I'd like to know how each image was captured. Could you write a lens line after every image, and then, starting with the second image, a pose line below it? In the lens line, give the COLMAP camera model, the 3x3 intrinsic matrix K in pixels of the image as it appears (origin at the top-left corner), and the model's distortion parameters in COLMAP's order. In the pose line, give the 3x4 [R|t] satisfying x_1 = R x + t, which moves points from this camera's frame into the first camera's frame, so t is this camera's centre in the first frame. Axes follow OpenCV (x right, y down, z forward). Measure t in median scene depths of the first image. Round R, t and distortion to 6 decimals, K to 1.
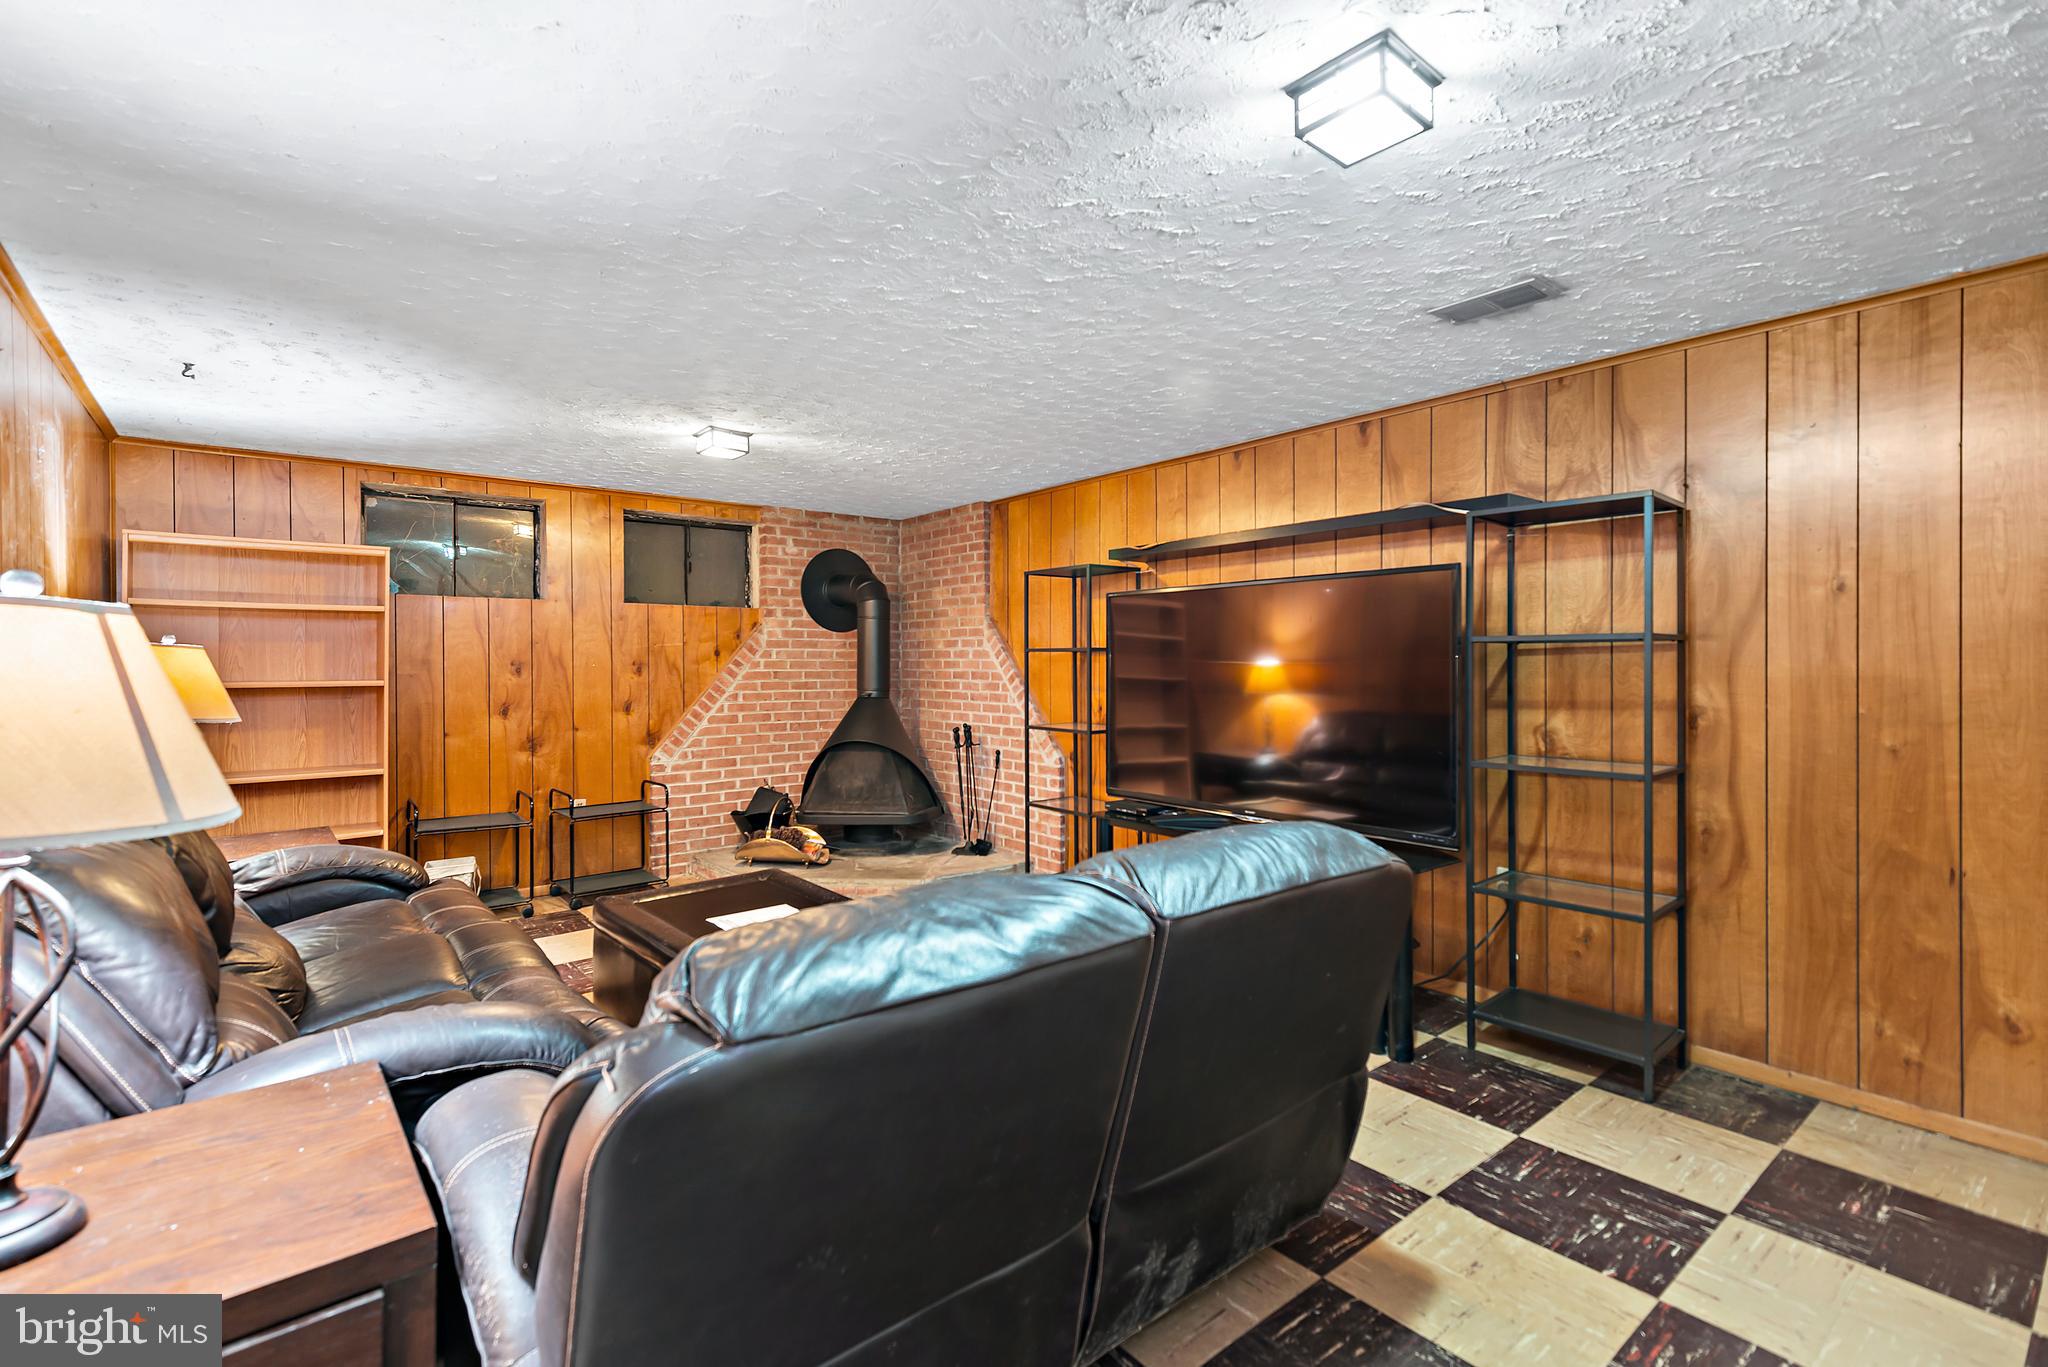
lens RADIAL K [[915.3, 0, 1026.3], [0, 915.3, 665.4], [0, 0, 1]] dist [0.037650, -0.027325]
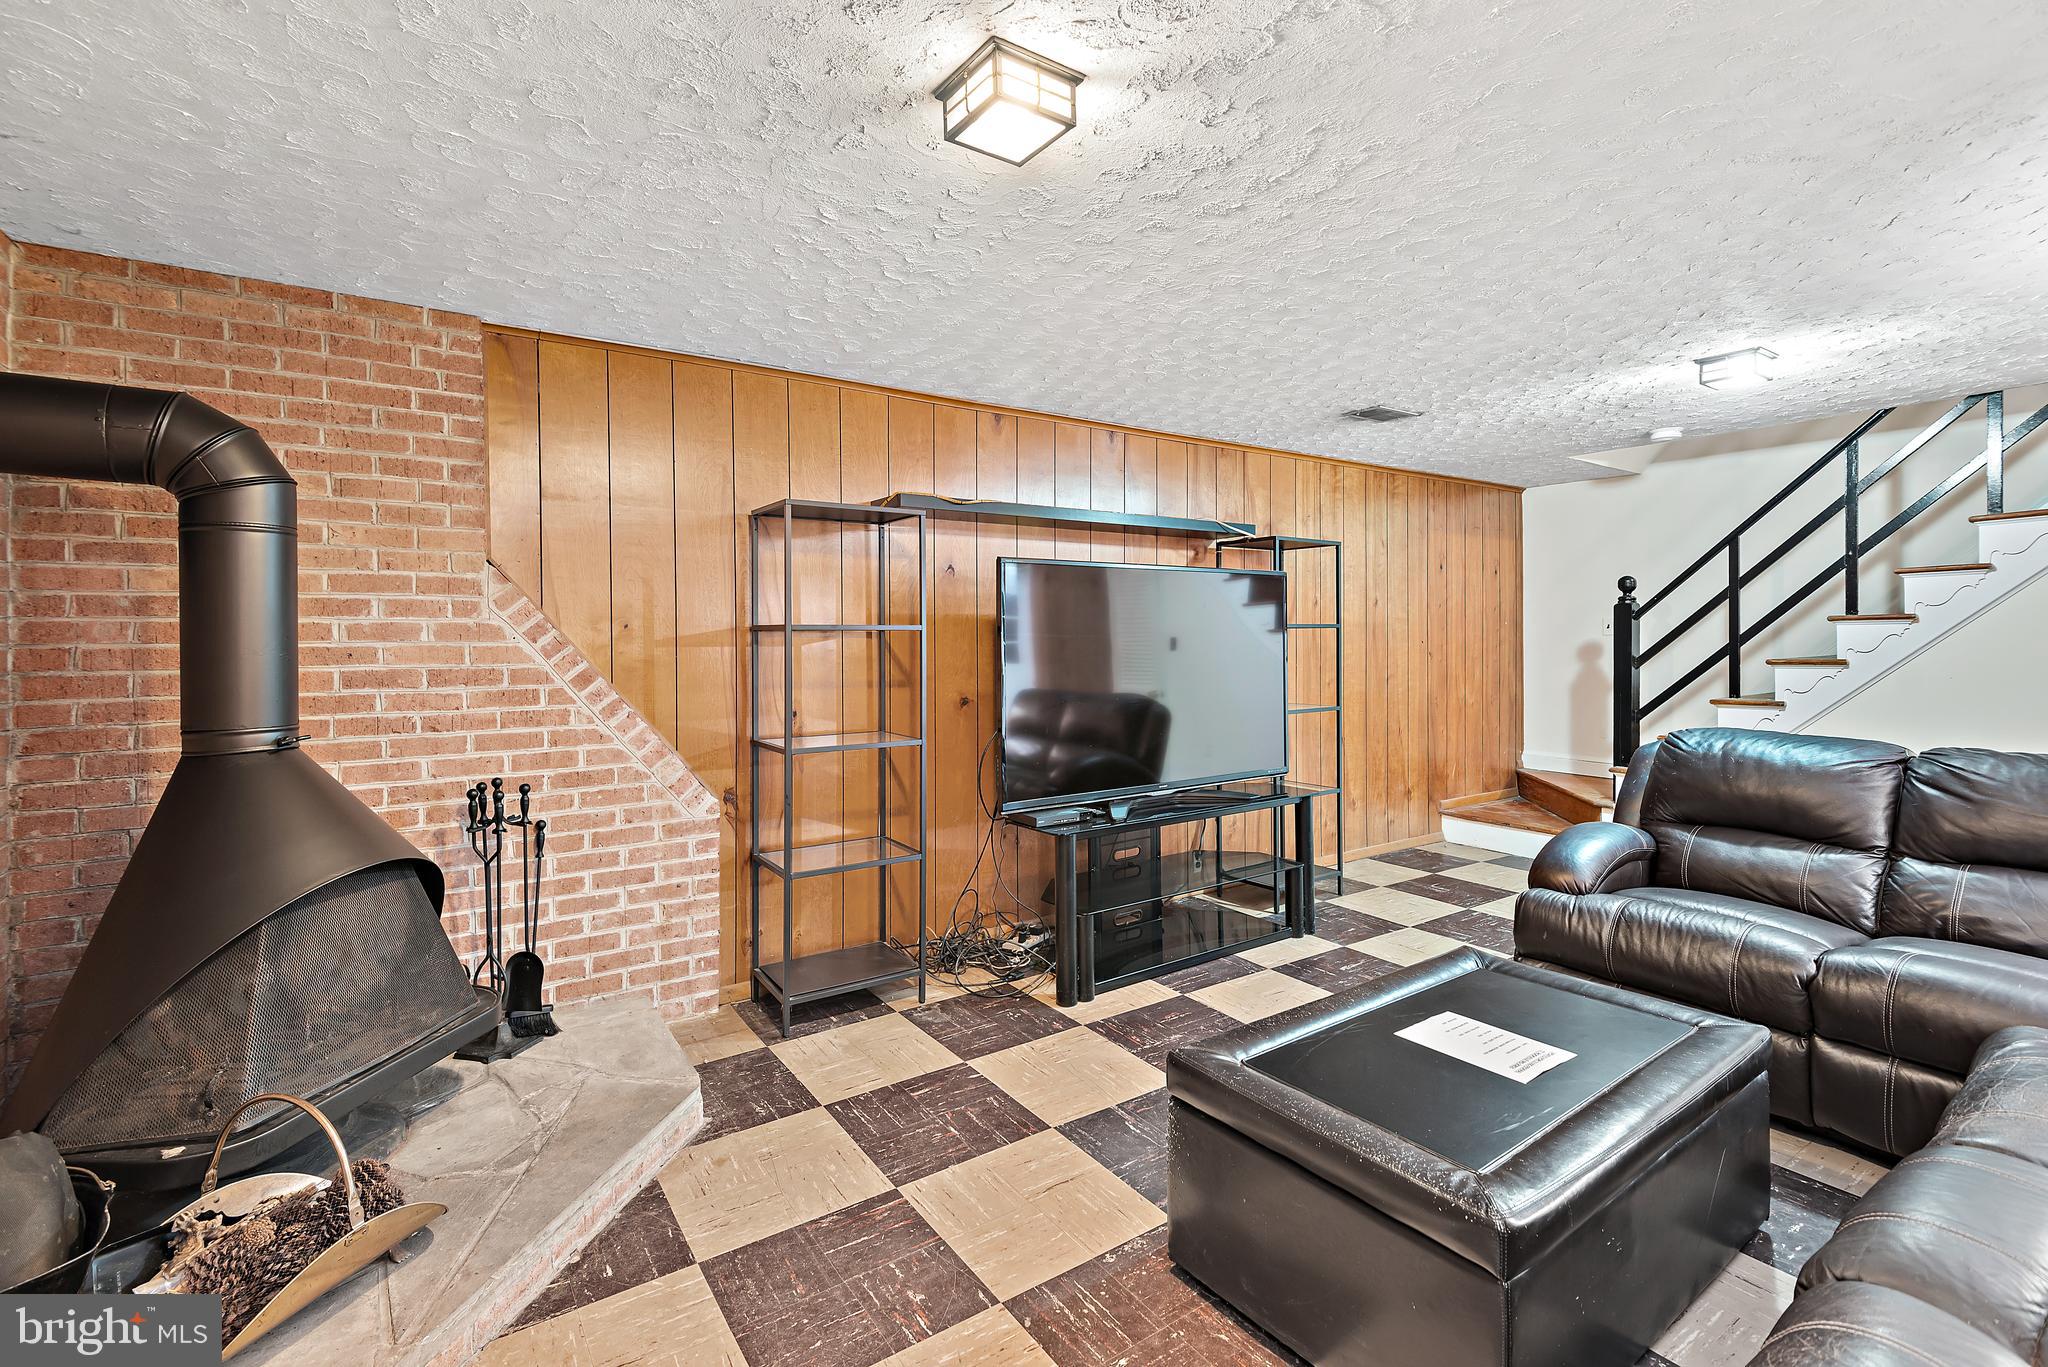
lens RADIAL K [[924.1, 0, 1016.2], [0, 924.1, 647.5], [0, 0, 1]] dist [0.043497, -0.028233]
pose [[0.089256, -0.010485, 0.995954, -0.764280], [0.008890, 0.999913, 0.009730, -0.009785], [-0.995969, 0.007985, 0.089341, 0.995401]]
